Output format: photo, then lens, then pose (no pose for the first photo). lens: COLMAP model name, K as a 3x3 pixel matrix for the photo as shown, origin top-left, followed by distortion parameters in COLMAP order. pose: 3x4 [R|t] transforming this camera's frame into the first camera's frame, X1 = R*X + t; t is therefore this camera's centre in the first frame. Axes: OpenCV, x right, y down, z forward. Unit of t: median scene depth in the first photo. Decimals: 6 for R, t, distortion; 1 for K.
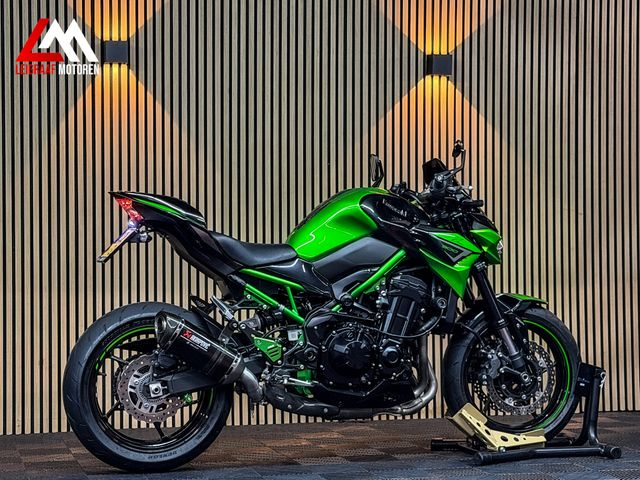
lens RADIAL K [[1428.6, 0, 319.7], [0, 1428.6, 244.2], [0, 0, 1]] dist [0.143165, 0.000000]
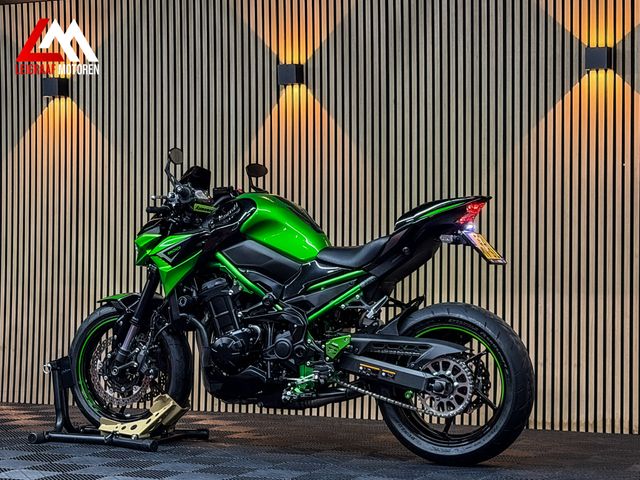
lens RADIAL K [[1428.6, 0, 305.7], [0, 1428.6, 251.7], [0, 0, 1]] dist [0.143165, 0.000000]
pose [[0.771055, 0.006659, -0.636734, 0.691781], [0.002920, 0.999898, 0.013993, -0.015314], [0.636762, -0.012649, 0.770956, 0.187931]]
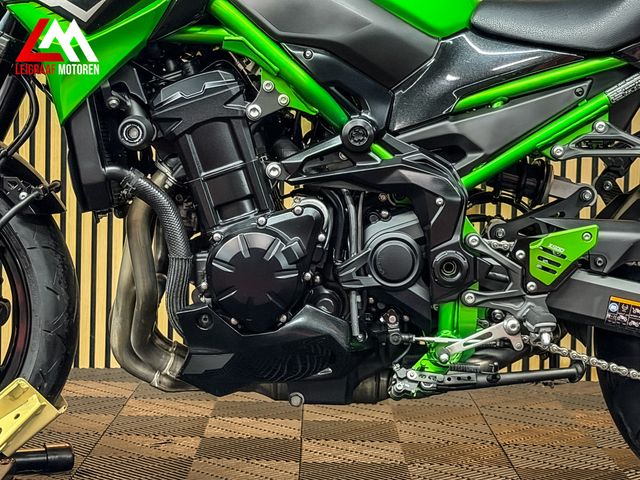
lens RADIAL K [[1428.6, 0, 322.1], [0, 1428.6, 241.0], [0, 0, 1]] dist [0.143165, 0.000000]
pose [[0.965075, 0.052544, -0.256651, 0.104261], [-0.025979, 0.994045, 0.105825, 0.022501], [0.260684, -0.095462, 0.960693, 0.586980]]
